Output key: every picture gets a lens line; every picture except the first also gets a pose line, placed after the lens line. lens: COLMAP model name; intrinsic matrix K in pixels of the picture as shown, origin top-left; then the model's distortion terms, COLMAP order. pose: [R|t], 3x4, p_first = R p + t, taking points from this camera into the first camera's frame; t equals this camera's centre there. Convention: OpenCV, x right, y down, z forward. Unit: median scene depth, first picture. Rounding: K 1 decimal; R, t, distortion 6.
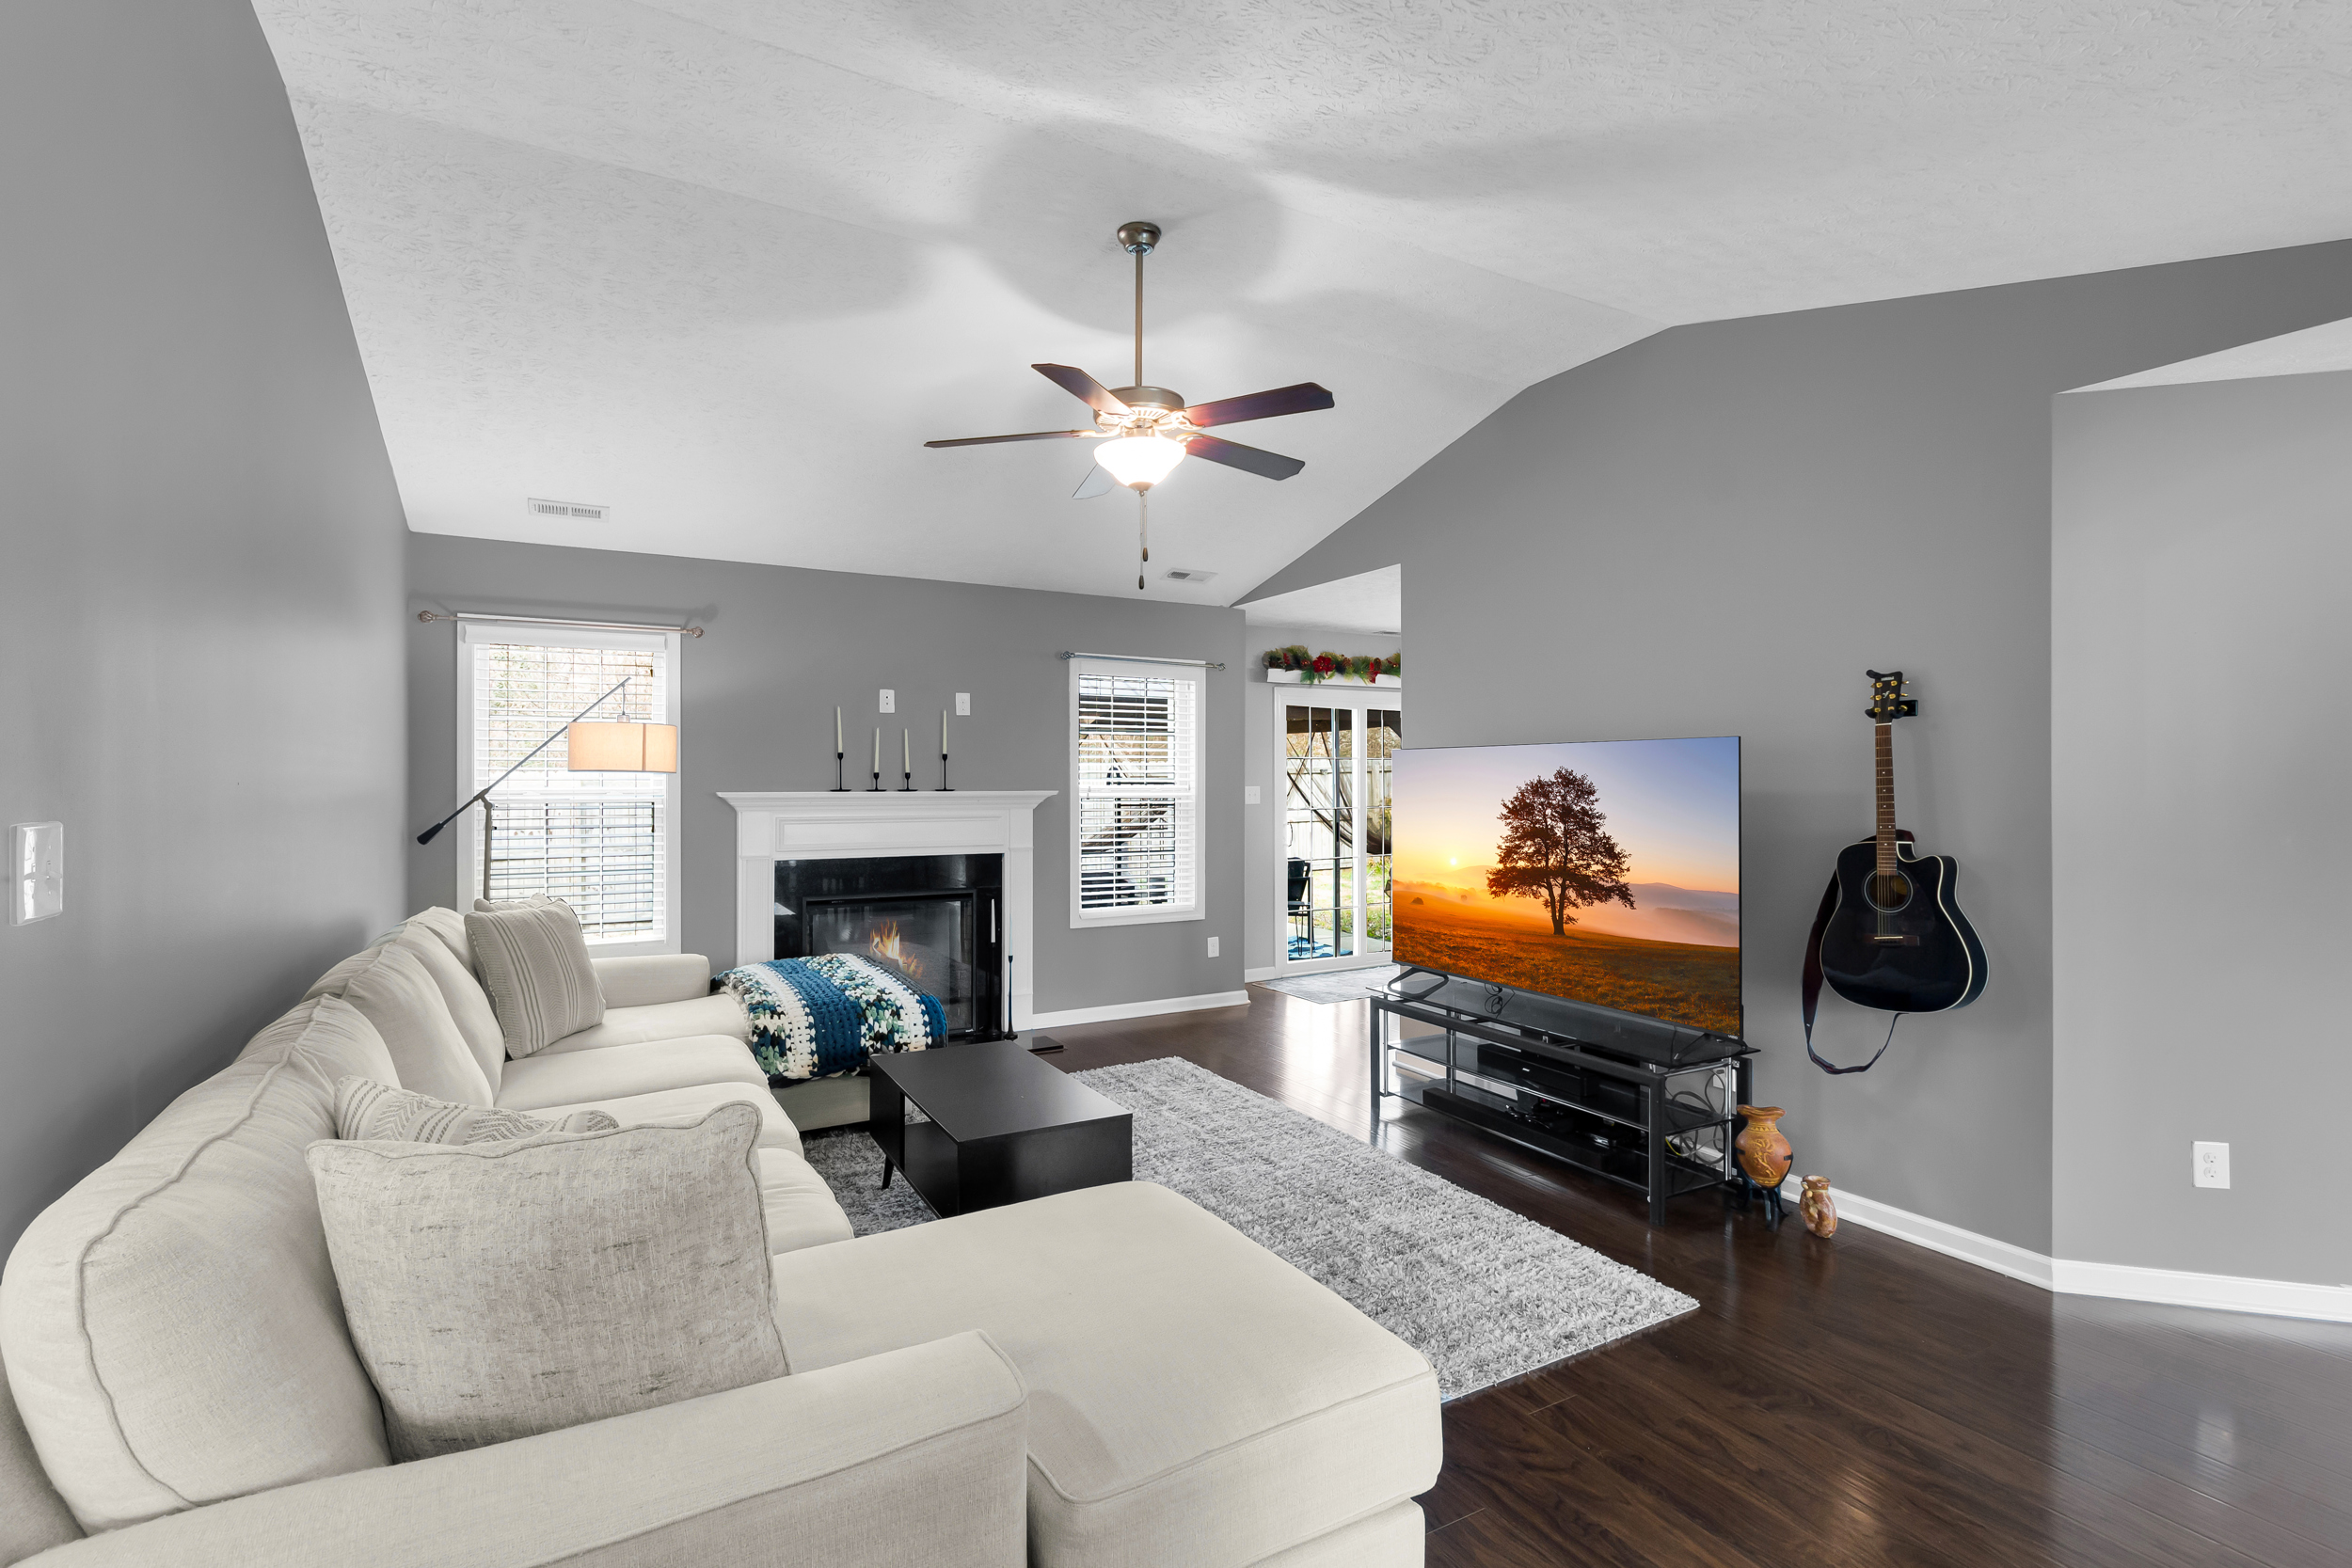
lens RADIAL K [[1152.9, 0, 1176.0], [0, 1152.9, 784.0], [0, 0, 1]] dist [0.000823, -0.001314]
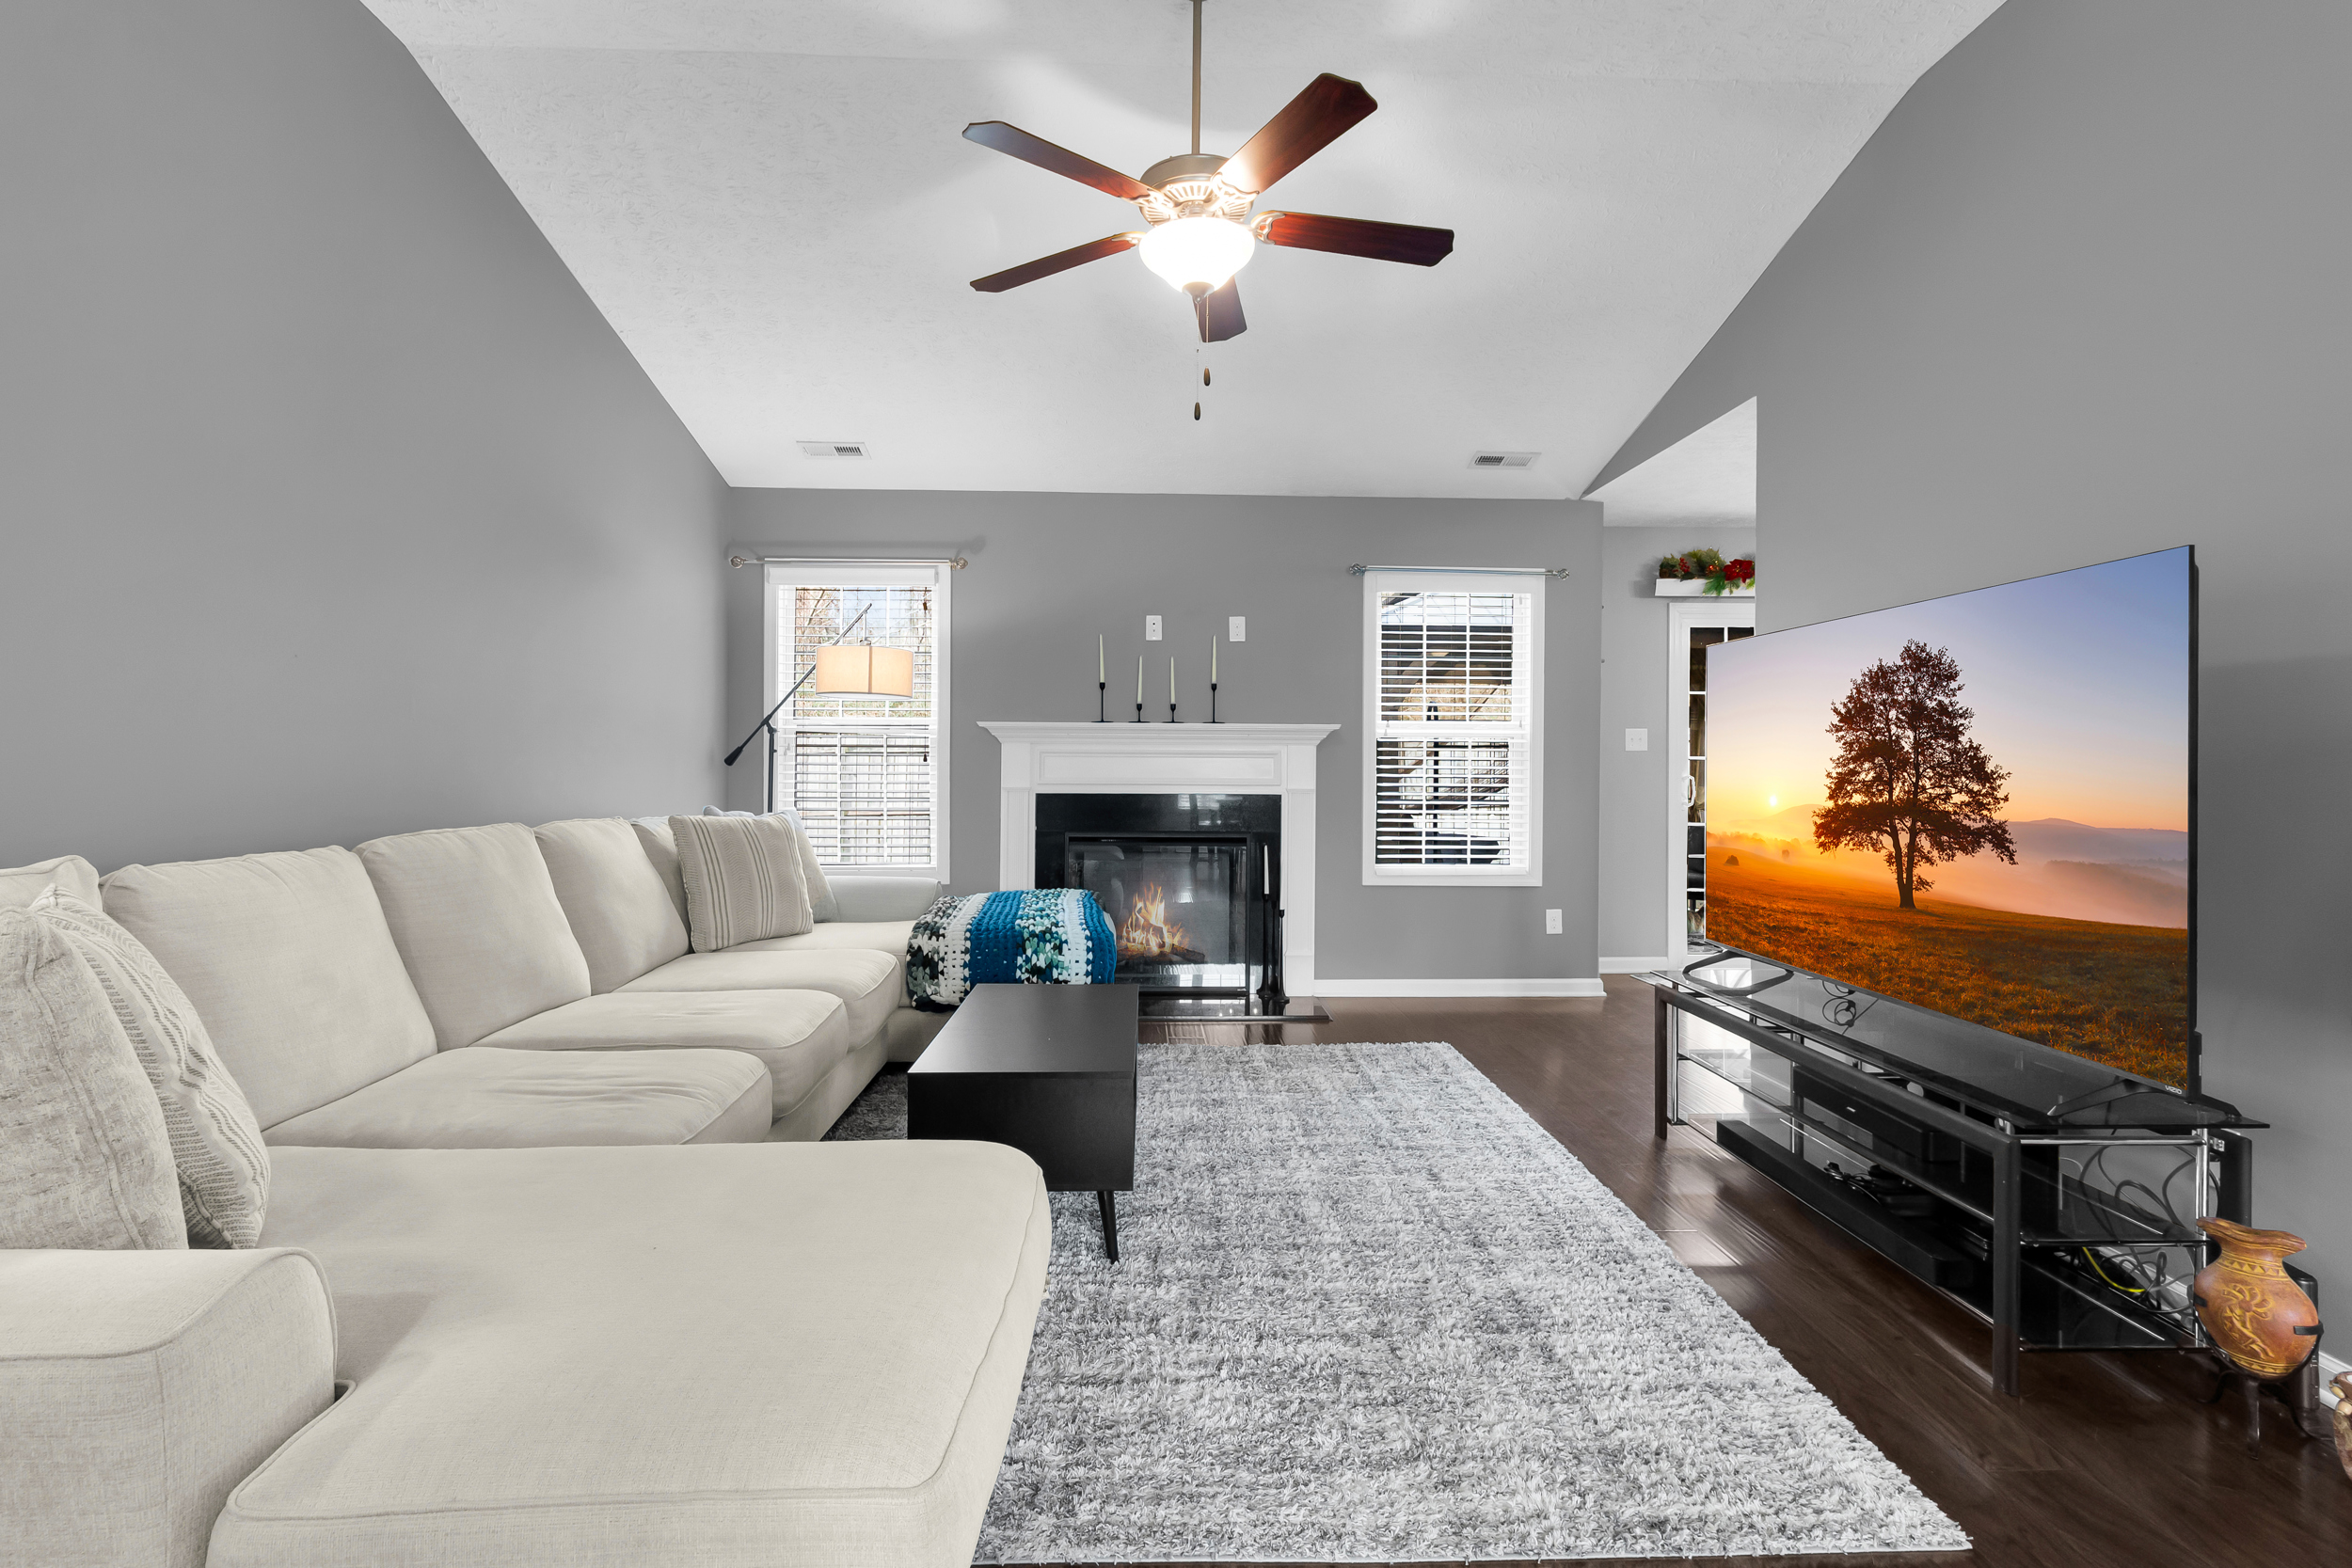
lens RADIAL K [[1152.9, 0, 1176.0], [0, 1152.9, 784.0], [0, 0, 1]] dist [0.000823, -0.001314]
pose [[0.879161, 0.012680, -0.476357, 0.278240], [-0.010138, 0.999917, 0.007907, 0.061908], [0.476418, -0.002122, 0.879216, 0.243265]]
